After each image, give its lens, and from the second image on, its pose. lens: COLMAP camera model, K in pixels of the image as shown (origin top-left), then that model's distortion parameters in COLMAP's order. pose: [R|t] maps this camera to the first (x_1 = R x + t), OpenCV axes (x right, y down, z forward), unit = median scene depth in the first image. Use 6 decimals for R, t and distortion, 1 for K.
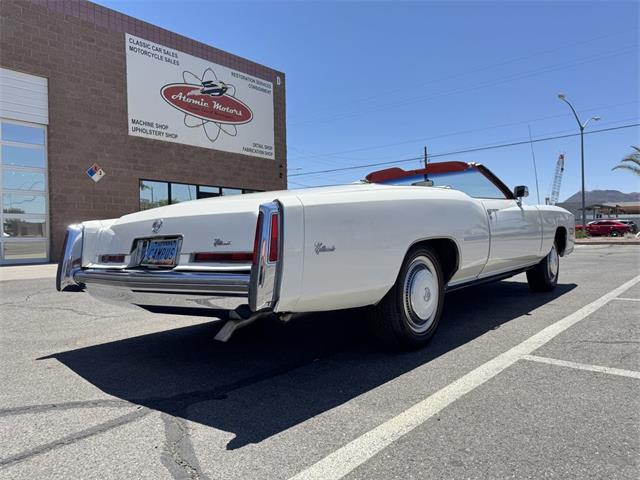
lens RADIAL K [[460.0, 0, 319.3], [0, 460.0, 242.9], [0, 0, 1]] dist [0.010775, -0.018973]
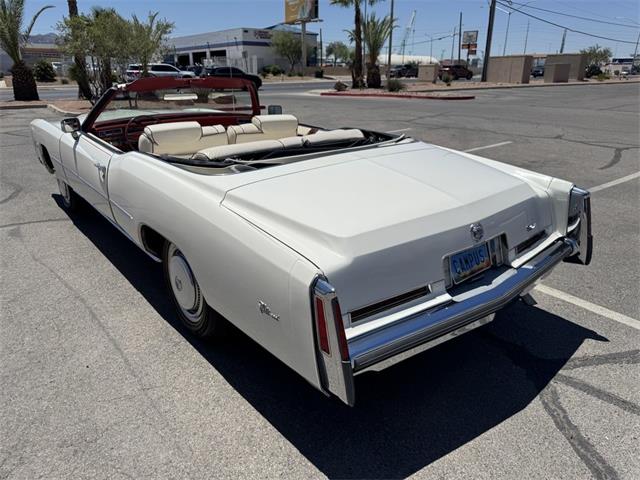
lens RADIAL K [[460.5, 0, 322.8], [0, 460.5, 245.4], [0, 0, 1]] dist [0.004767, -0.012573]
pose [[0.181004, -0.322181, 0.929213, -0.251701], [-0.000883, 0.944766, 0.327746, -0.060884], [-0.983482, -0.060143, 0.170722, 0.239023]]
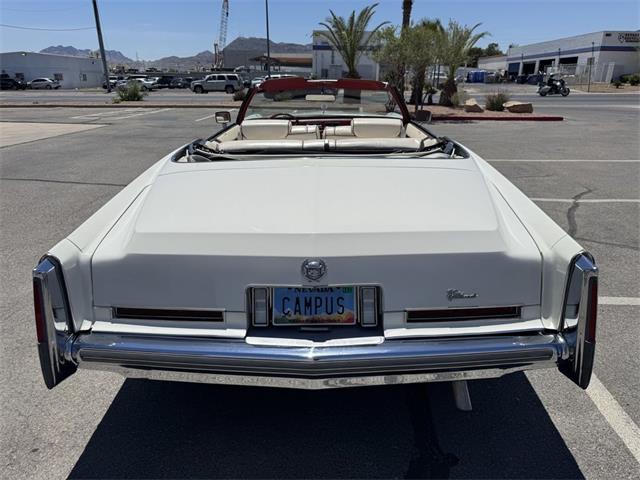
lens RADIAL K [[460.0, 0, 319.3], [0, 460.0, 242.9], [0, 0, 1]] dist [0.010775, -0.018973]
pose [[0.772881, -0.183870, 0.607327, -0.154761], [-0.021914, 0.948793, 0.315137, -0.058520], [-0.634172, -0.256872, 0.729275, 0.112329]]
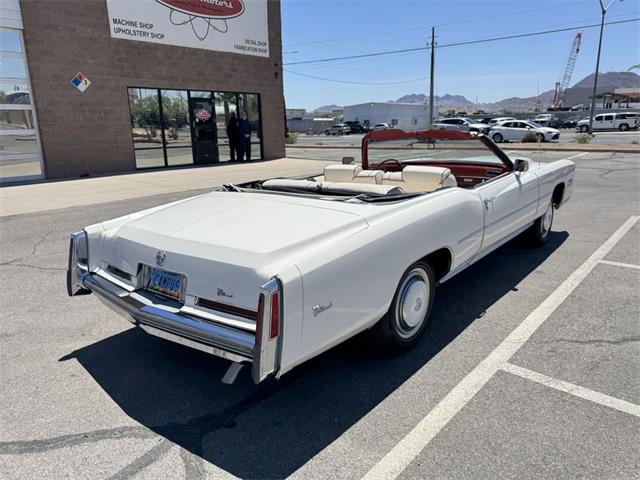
lens RADIAL K [[462.9, 0, 317.3], [0, 462.9, 240.8], [0, 0, 1]] dist [-0.003706, -0.000204]
pose [[0.999999, 0.000864, 0.001034, -0.000062], [-0.001087, 0.970957, 0.239251, -0.068534], [-0.000797, -0.239252, 0.970957, -0.000660]]
